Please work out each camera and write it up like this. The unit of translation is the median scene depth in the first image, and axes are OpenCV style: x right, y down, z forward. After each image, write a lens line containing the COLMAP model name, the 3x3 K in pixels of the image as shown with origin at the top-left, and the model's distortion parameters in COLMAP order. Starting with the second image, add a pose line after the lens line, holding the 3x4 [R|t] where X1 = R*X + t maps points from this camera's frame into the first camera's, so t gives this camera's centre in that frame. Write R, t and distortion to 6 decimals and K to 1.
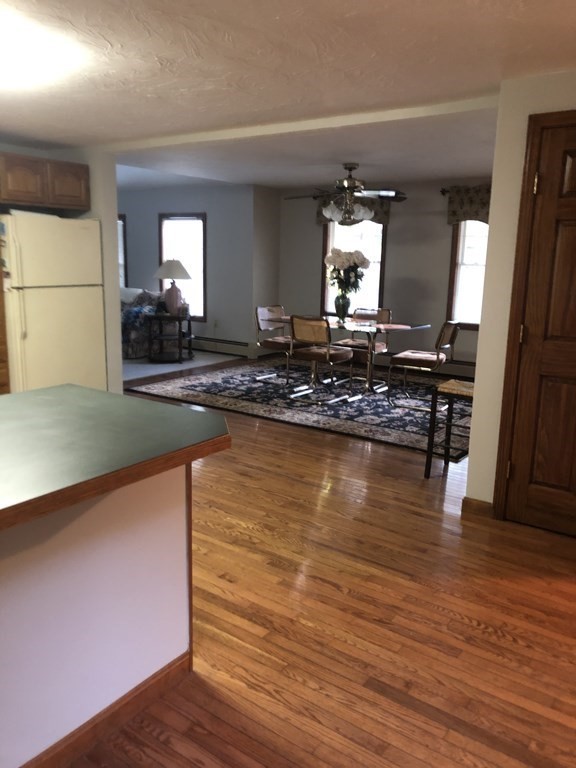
lens RADIAL K [[617.8, 0, 288.0], [0, 617.8, 384.0], [0, 0, 1]] dist [0.068909, -0.101474]
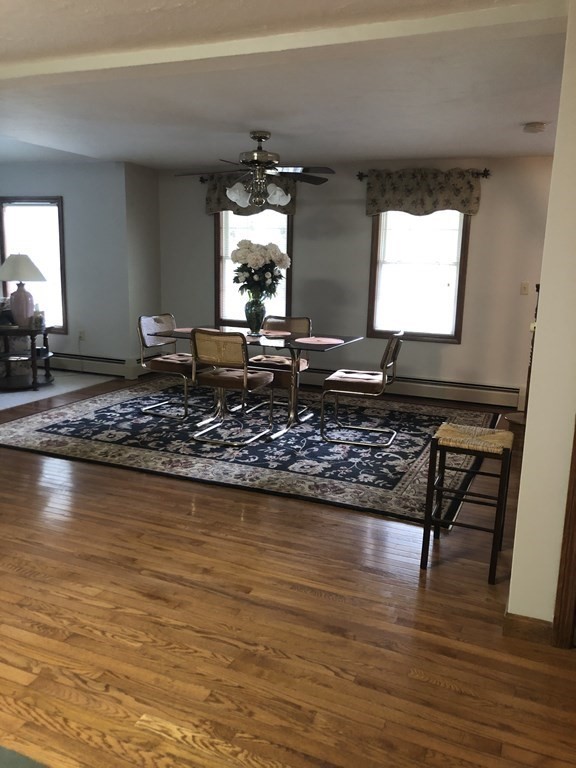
lens RADIAL K [[619.3, 0, 294.5], [0, 619.3, 380.6], [0, 0, 1]] dist [0.052889, -0.099466]
pose [[0.974186, -0.041483, 0.221903, -0.042449], [0.042130, 0.999110, 0.001819, -0.044005], [-0.221781, 0.007576, 0.975067, 0.235525]]
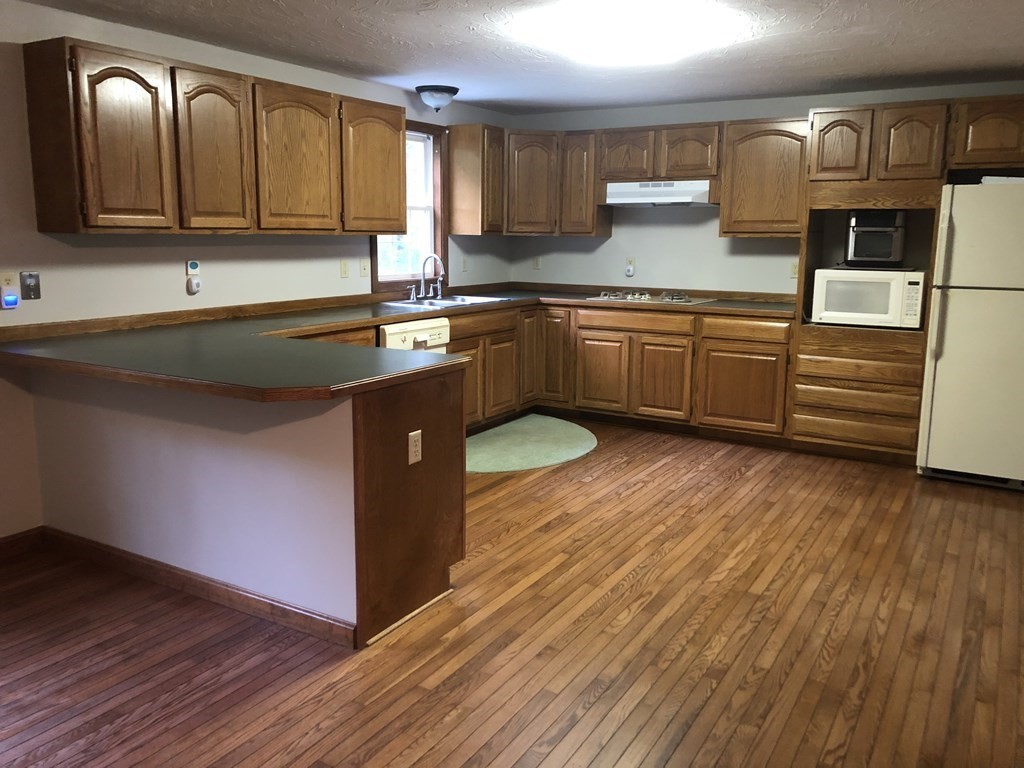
lens RADIAL K [[823.8, 0, 514.0], [0, 823.8, 372.5], [0, 0, 1]] dist [0.068909, -0.101474]
pose [[0.078380, 0.144430, -0.986406, 0.385129], [-0.206330, 0.970376, 0.125688, -0.063163], [0.975338, 0.193674, 0.105859, 0.356523]]
